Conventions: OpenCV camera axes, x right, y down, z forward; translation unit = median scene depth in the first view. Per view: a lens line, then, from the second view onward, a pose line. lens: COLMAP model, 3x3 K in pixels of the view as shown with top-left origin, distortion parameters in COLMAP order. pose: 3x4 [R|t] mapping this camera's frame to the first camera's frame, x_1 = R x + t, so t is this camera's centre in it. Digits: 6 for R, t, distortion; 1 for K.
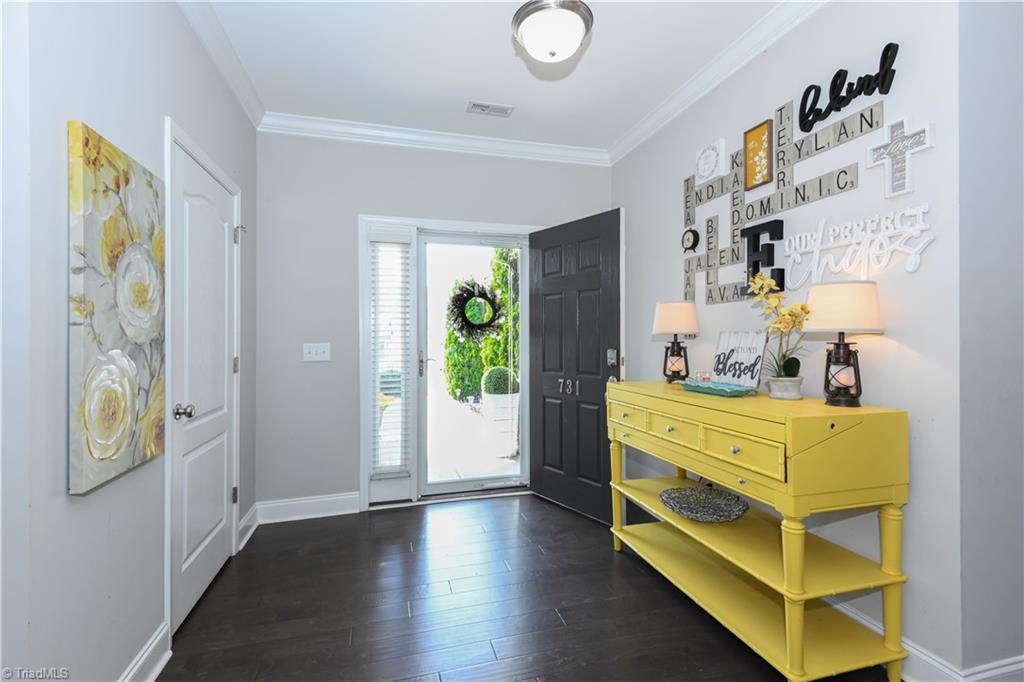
lens RADIAL K [[476.0, 0, 512.9], [0, 476.0, 342.7], [0, 0, 1]] dist [0.006635, 0.000425]
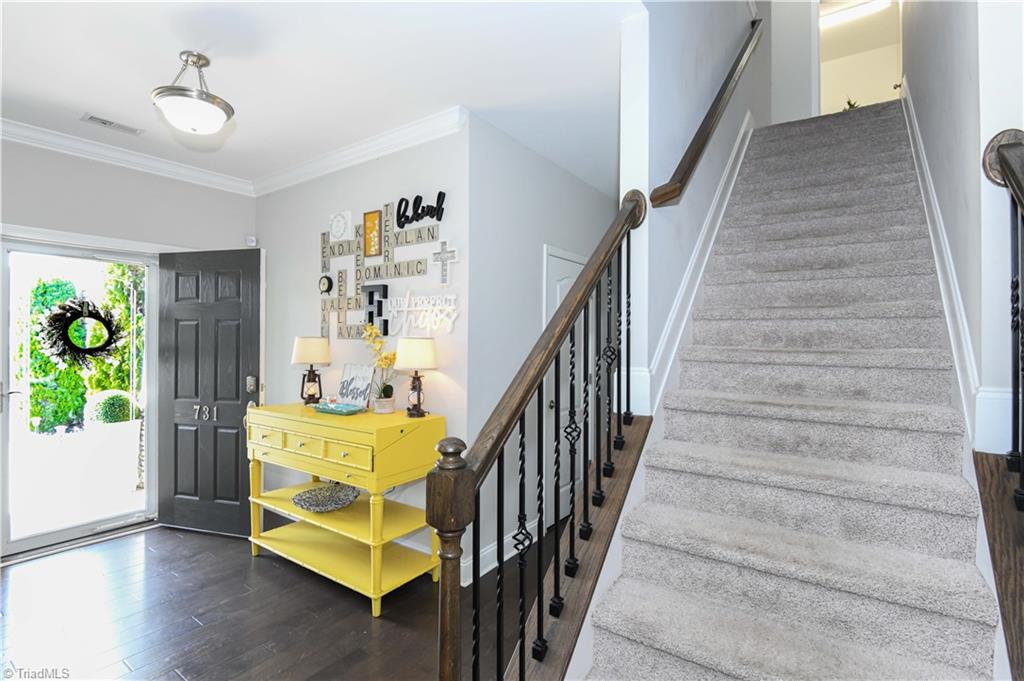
lens RADIAL K [[468.9, 0, 504.9], [0, 468.9, 345.8], [0, 0, 1]] dist [0.003142, -0.008017]
pose [[0.774541, 0.010282, 0.632440, -0.032710], [-0.003435, 0.999922, -0.012049, -0.053845], [-0.632514, 0.007160, 0.774516, -0.247682]]
